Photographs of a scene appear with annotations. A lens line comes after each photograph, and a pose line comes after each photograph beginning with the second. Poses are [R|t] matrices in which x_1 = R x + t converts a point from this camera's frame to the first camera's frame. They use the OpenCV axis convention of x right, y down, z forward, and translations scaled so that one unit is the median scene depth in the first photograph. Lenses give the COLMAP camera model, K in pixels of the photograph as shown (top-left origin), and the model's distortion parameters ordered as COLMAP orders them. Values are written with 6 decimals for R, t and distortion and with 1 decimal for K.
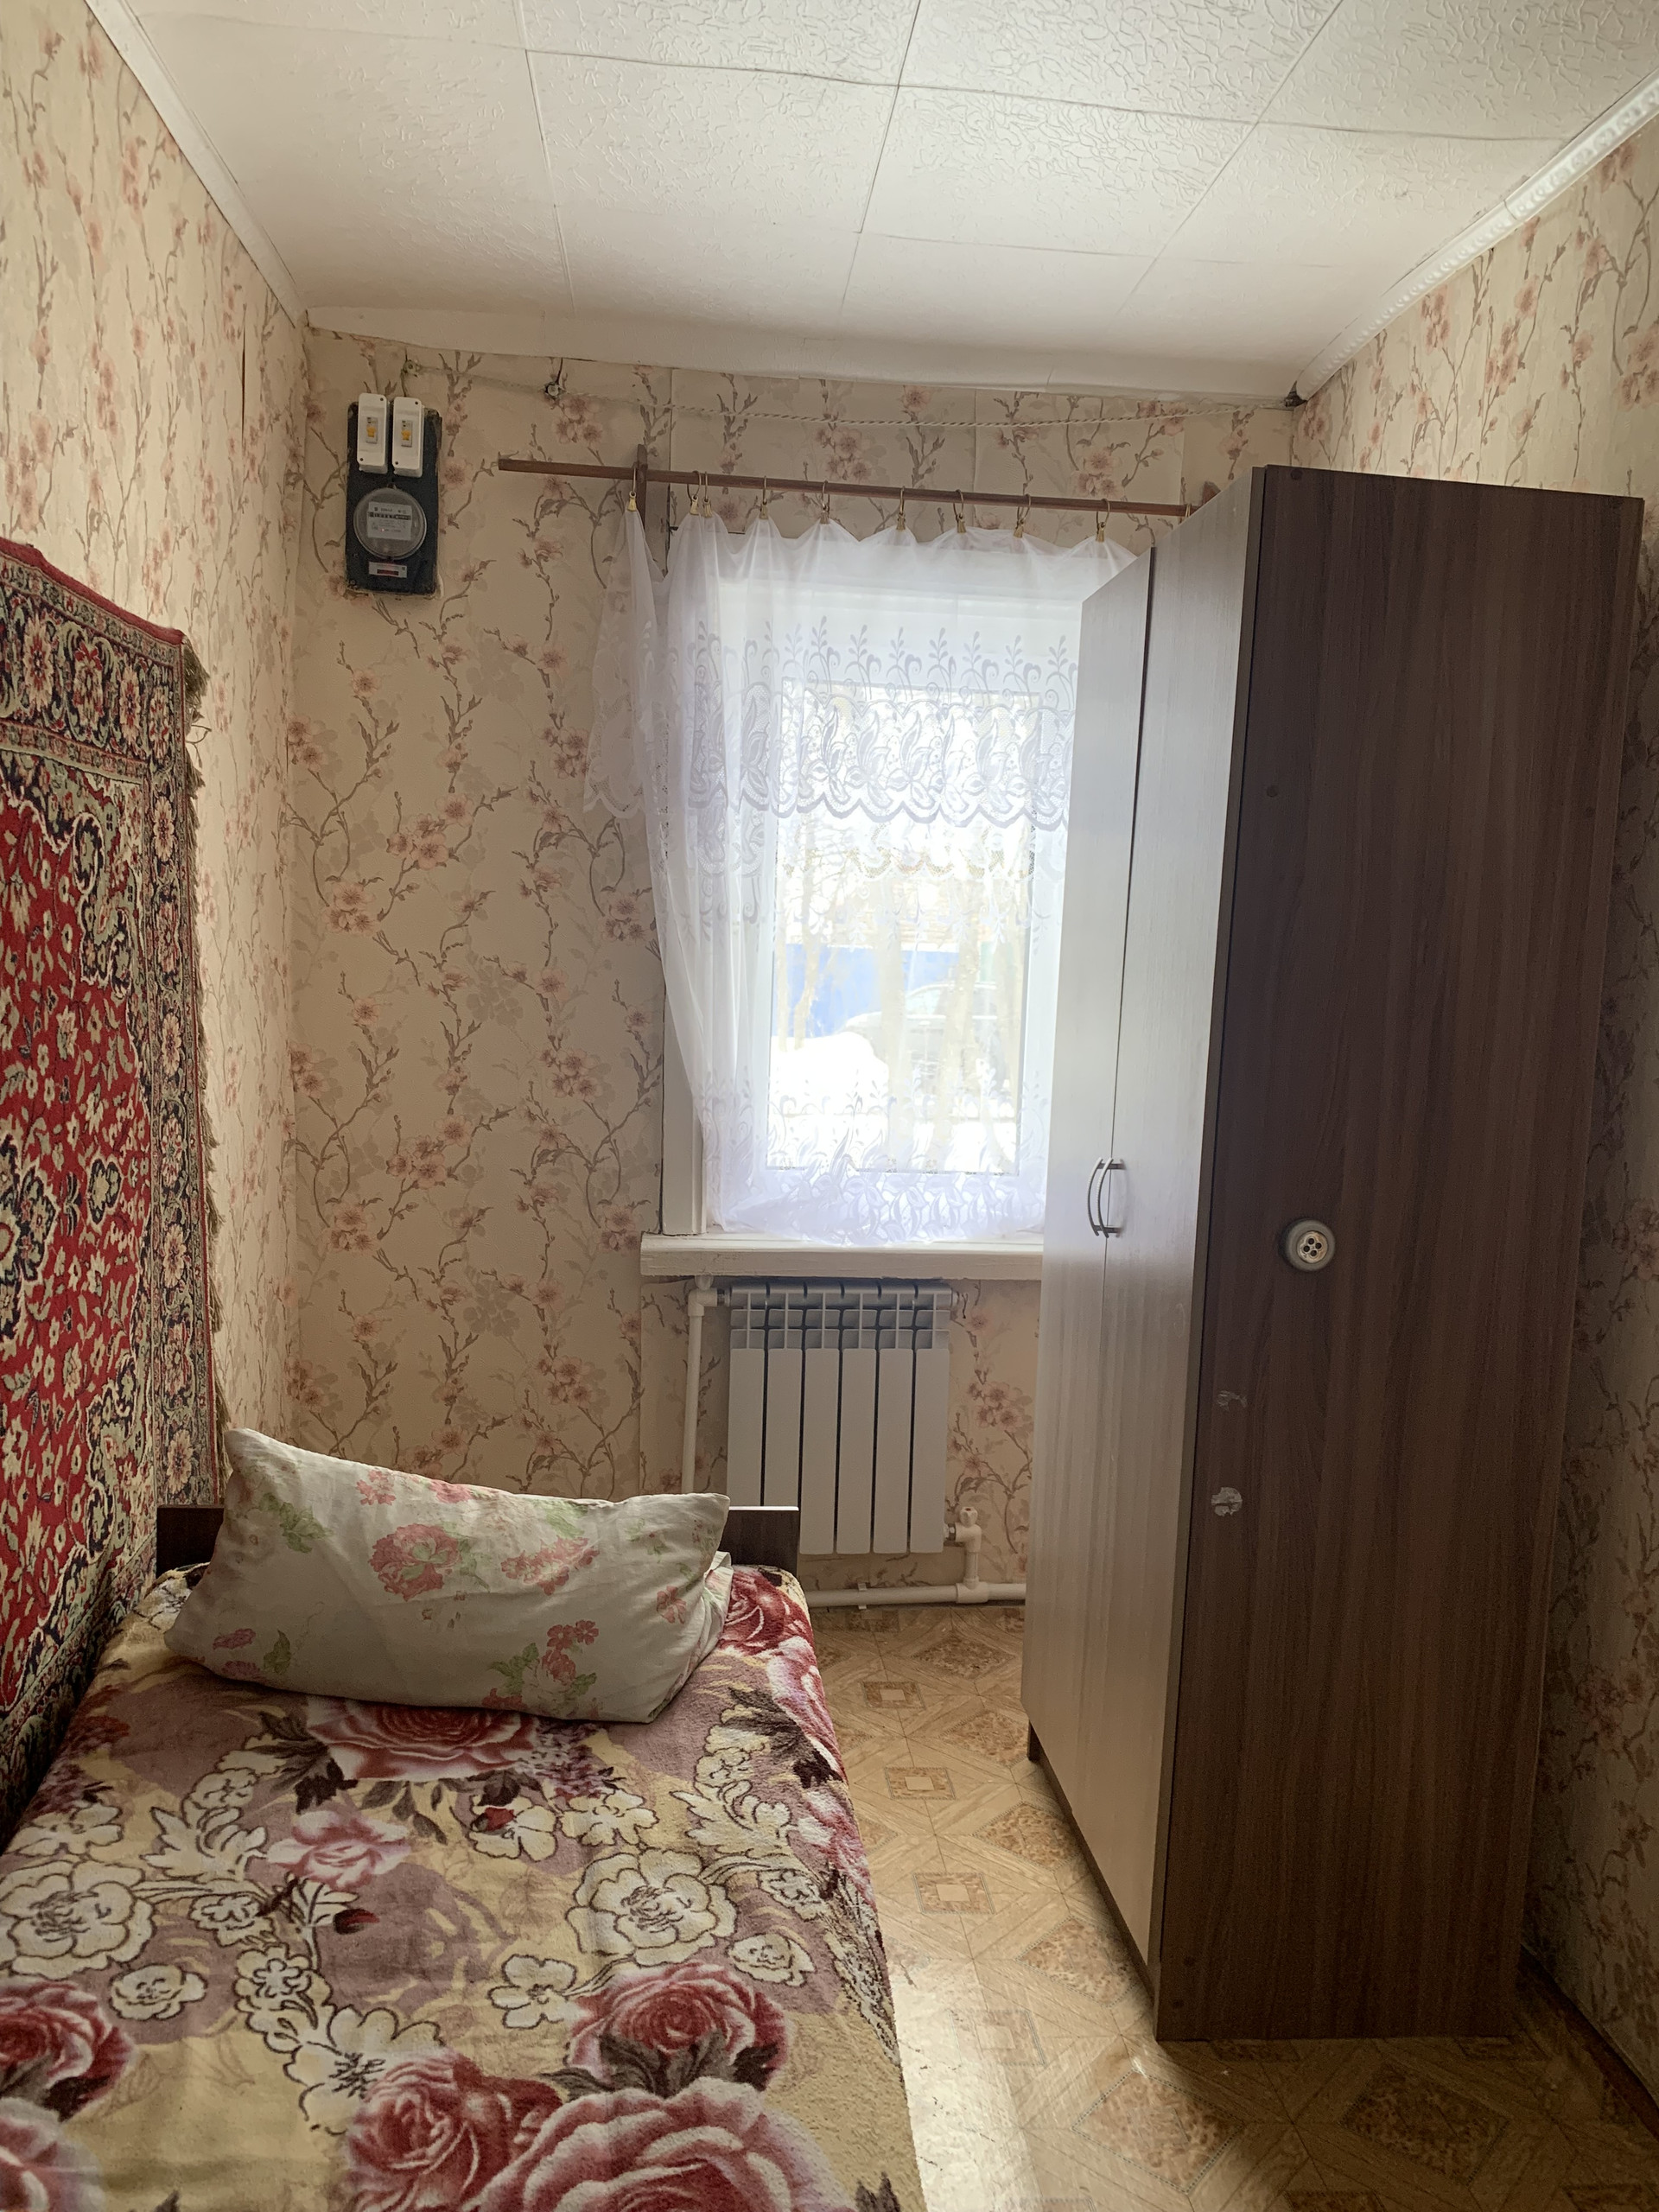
lens RADIAL K [[1697.7, 0, 829.5], [0, 1697.7, 1106.0], [0, 0, 1]] dist [0.039898, -0.044011]
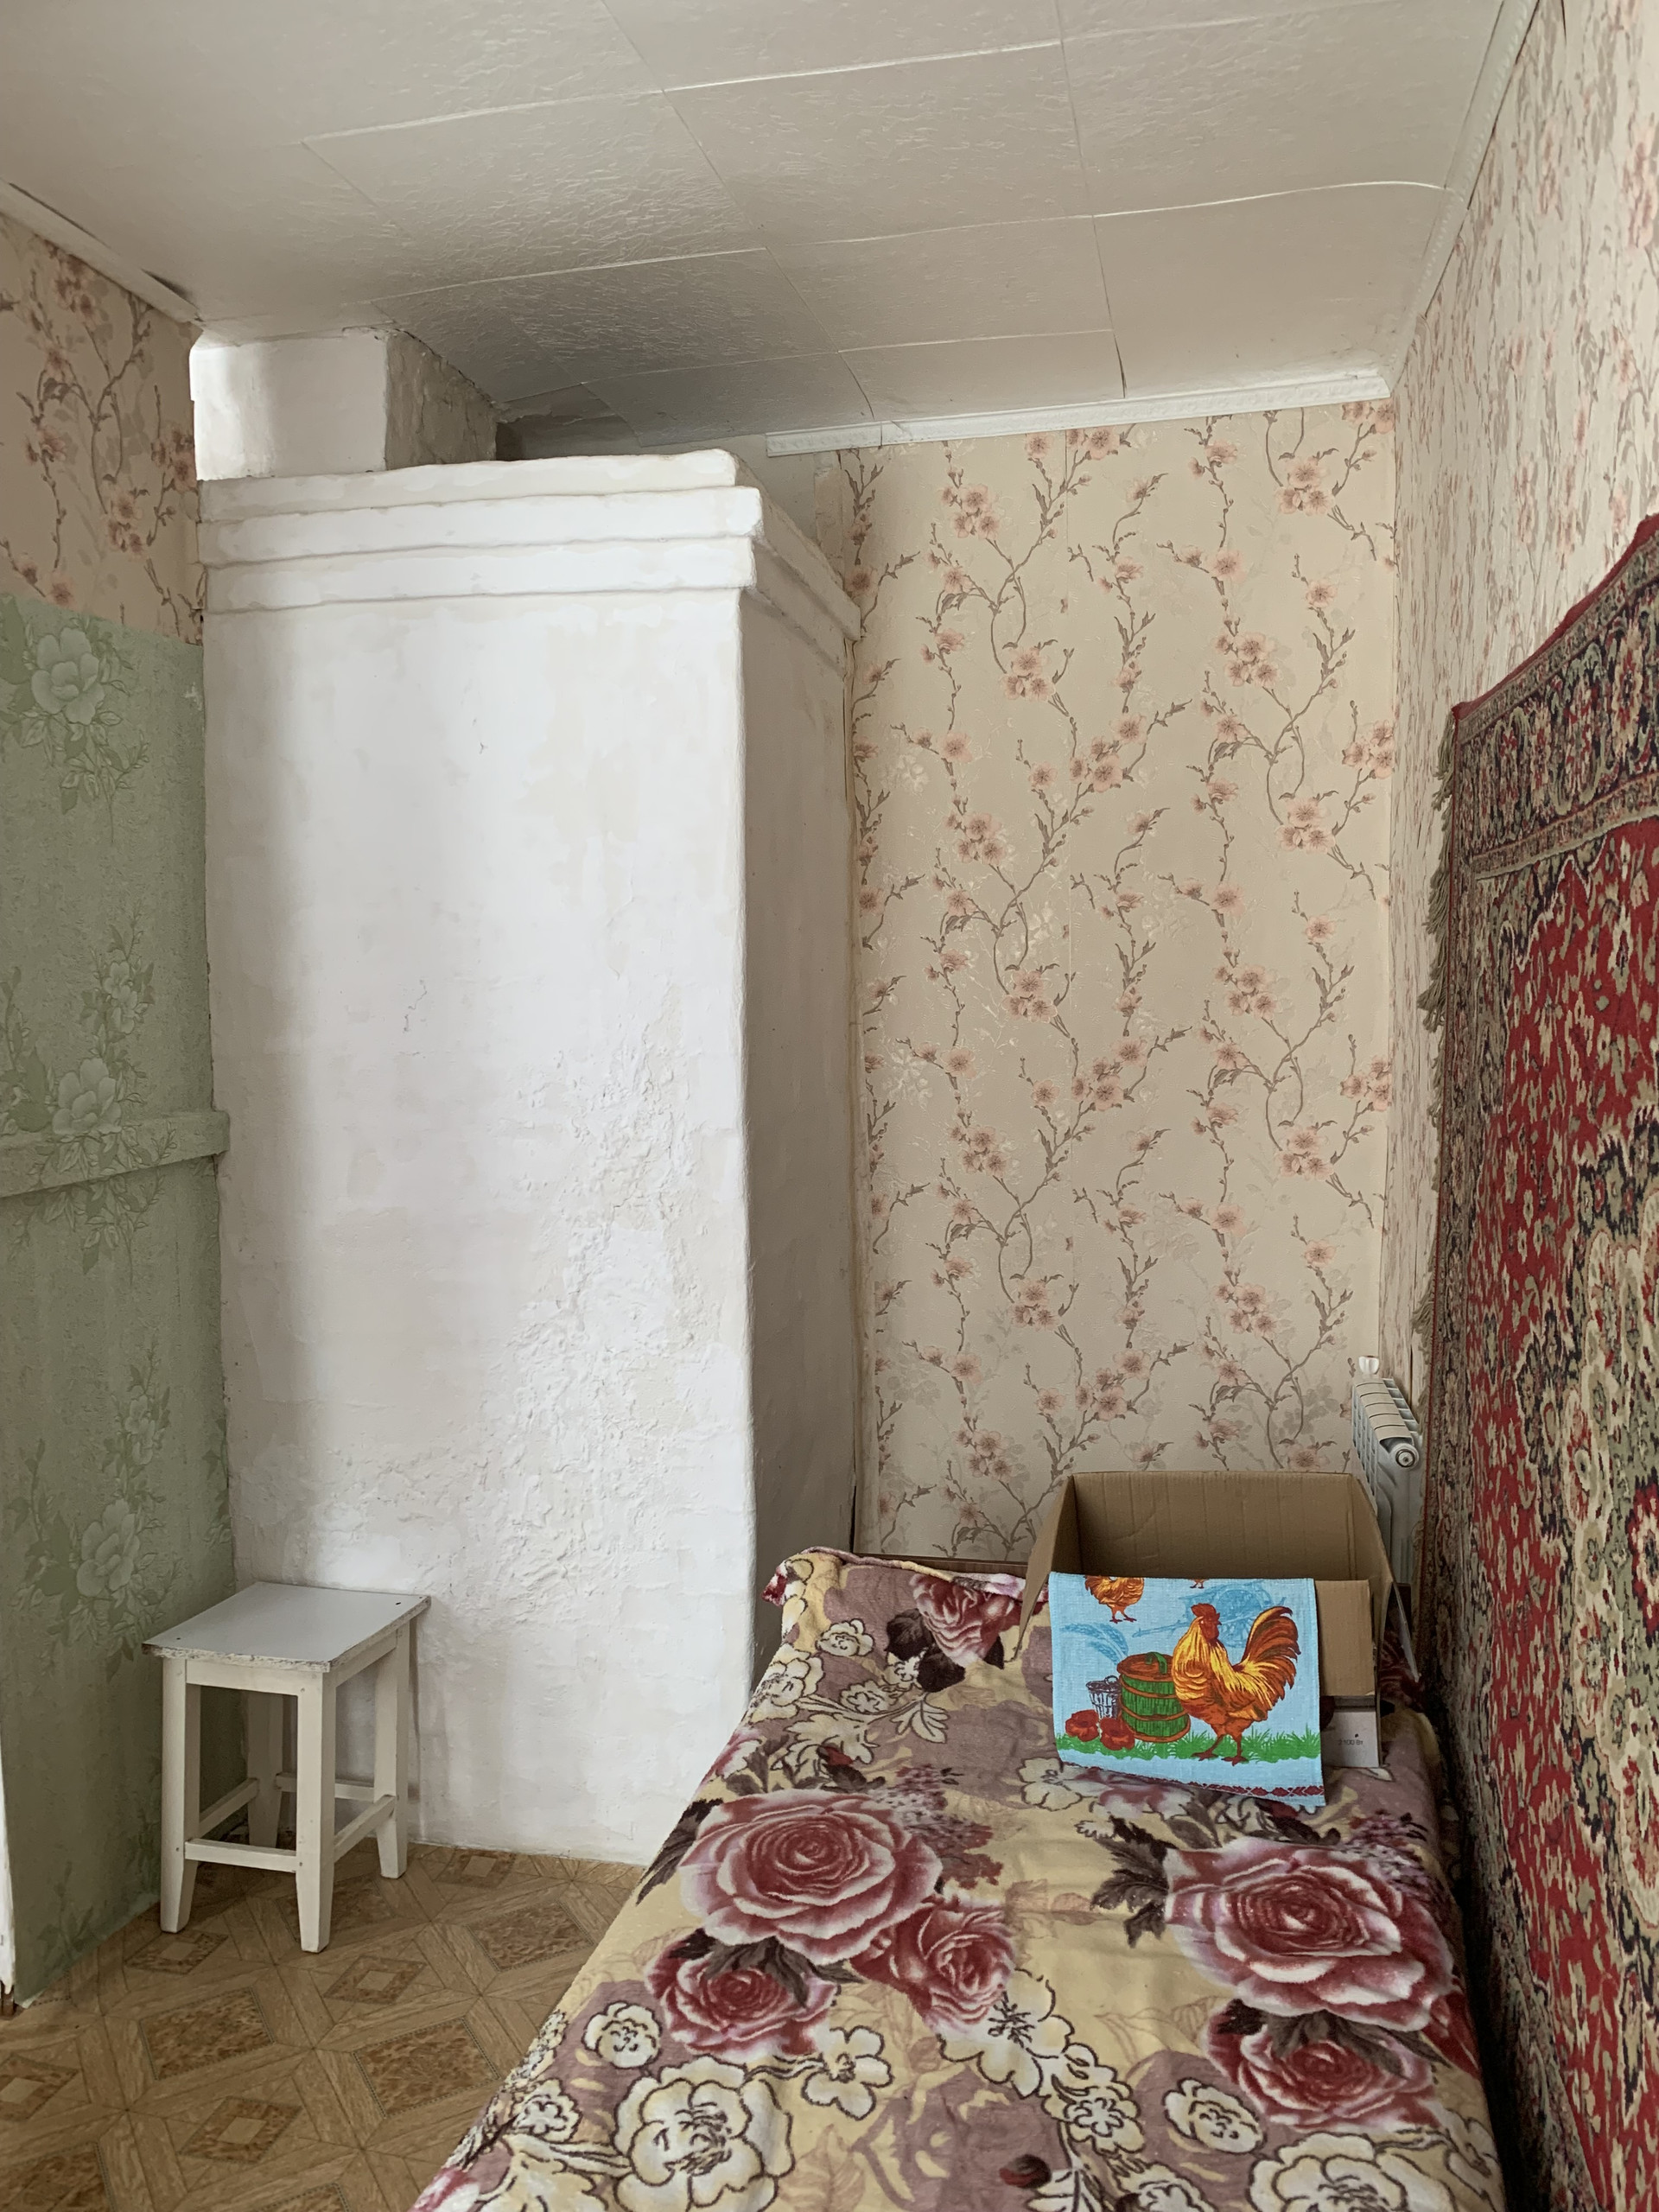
lens RADIAL K [[1697.7, 0, 829.5], [0, 1697.7, 1106.0], [0, 0, 1]] dist [0.039898, -0.044011]
pose [[-0.947529, -0.062885, 0.313424, -0.463837], [-0.004434, 0.982951, 0.183813, -0.249569], [-0.319639, 0.172779, -0.931653, 1.930733]]
